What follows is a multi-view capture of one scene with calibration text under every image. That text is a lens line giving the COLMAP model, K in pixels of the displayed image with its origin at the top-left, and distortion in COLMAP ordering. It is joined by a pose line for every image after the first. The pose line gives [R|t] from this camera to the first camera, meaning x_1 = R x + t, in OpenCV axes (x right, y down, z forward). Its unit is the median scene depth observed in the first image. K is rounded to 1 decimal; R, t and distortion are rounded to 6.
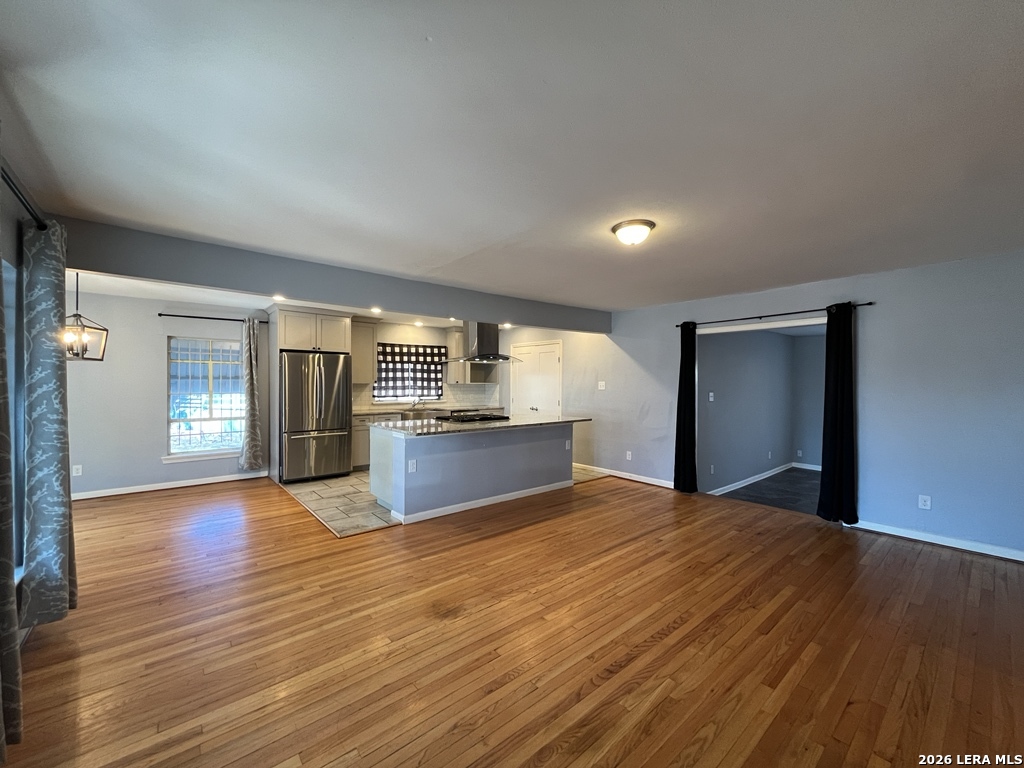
lens RADIAL K [[412.5, 0, 515.4], [0, 412.5, 386.1], [0, 0, 1]] dist [-0.004125, 0.000067]
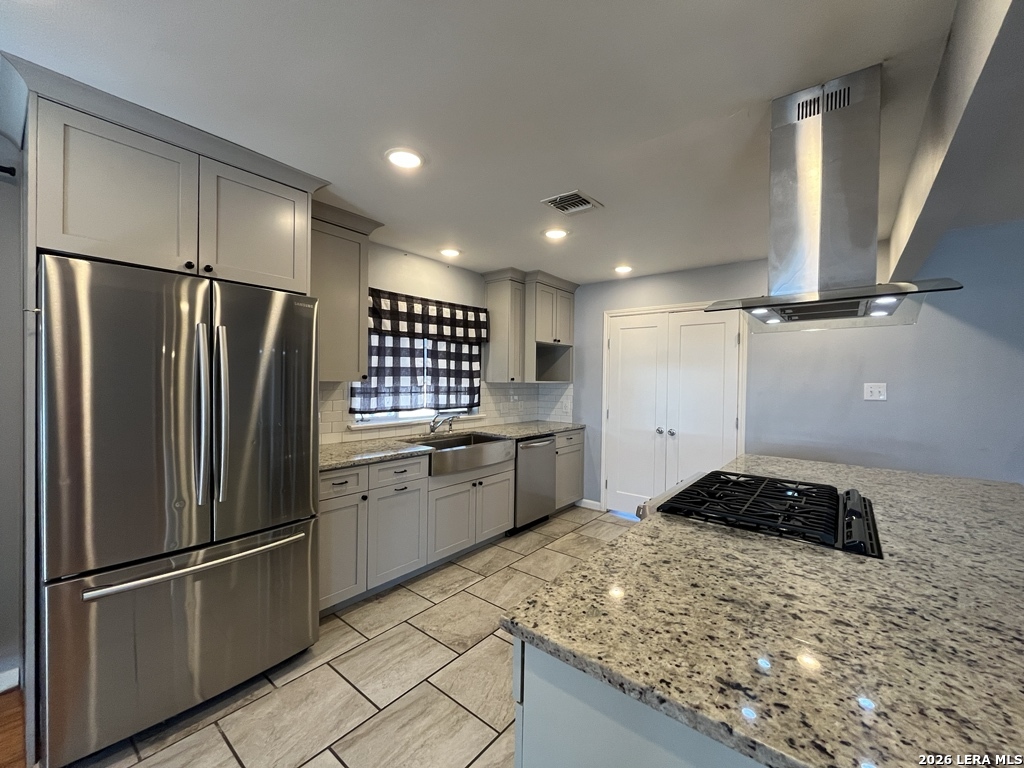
lens RADIAL K [[412.5, 0, 513.1], [0, 412.5, 385.4], [0, 0, 1]] dist [-0.004125, 0.000067]
pose [[0.981983, 0.007939, 0.188802, -0.310969], [-0.009518, 0.999927, 0.007457, -0.008324], [-0.188729, -0.009120, 0.981987, 0.655155]]
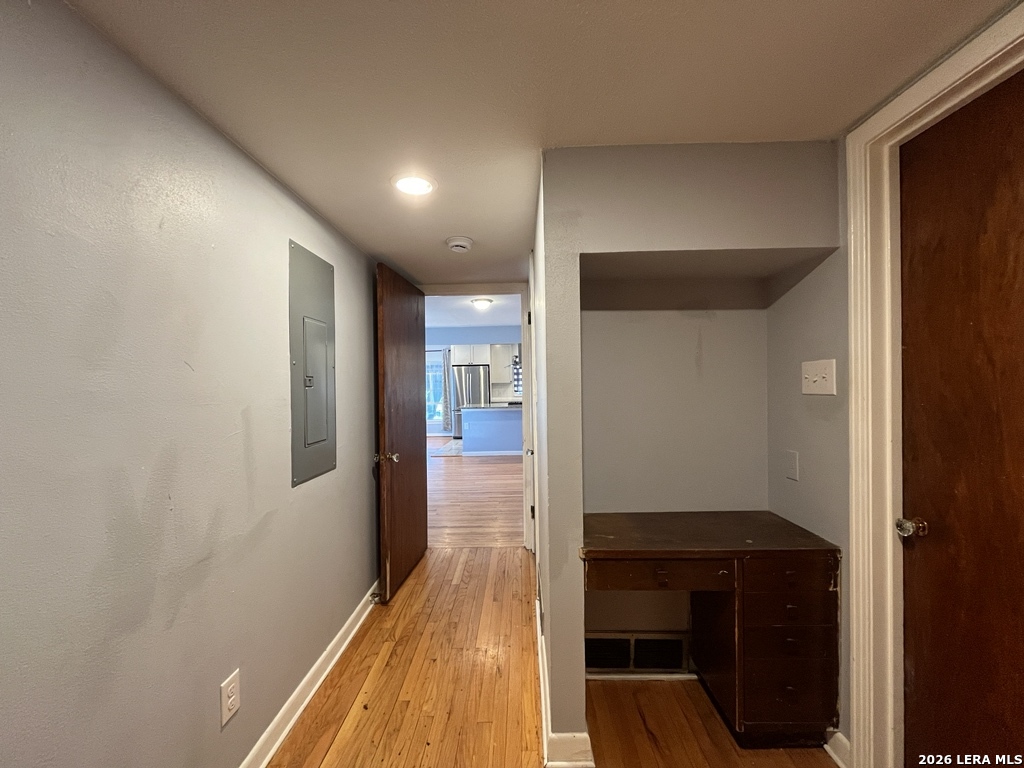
lens RADIAL K [[412.5, 0, 513.9], [0, 412.5, 385.5], [0, 0, 1]] dist [-0.004125, 0.000067]
pose [[0.752312, -0.014774, -0.658641, 0.804287], [0.016755, 0.999854, -0.003291, 0.010971], [0.658594, -0.008560, 0.752450, -0.197248]]
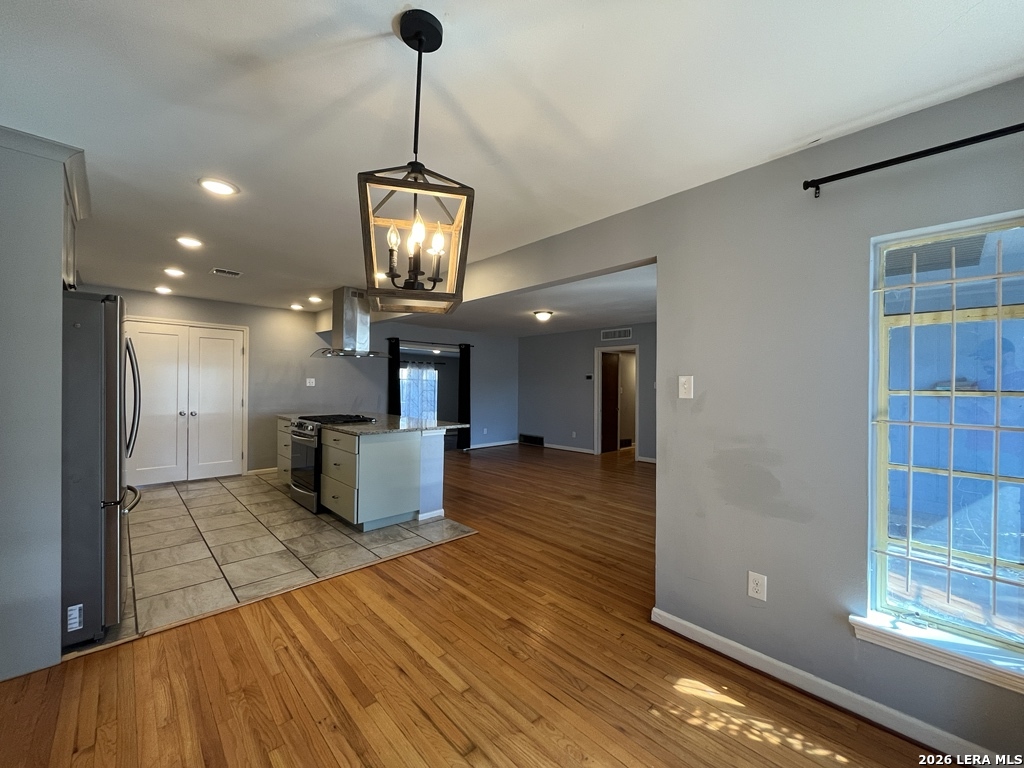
lens RADIAL K [[412.5, 0, 515.1], [0, 412.5, 387.8], [0, 0, 1]] dist [-0.004125, 0.000067]
pose [[-0.064720, -0.010751, 0.997846, -0.894945], [-0.005278, 0.999932, 0.010431, -0.001359], [-0.997889, -0.004591, -0.064773, 0.602131]]
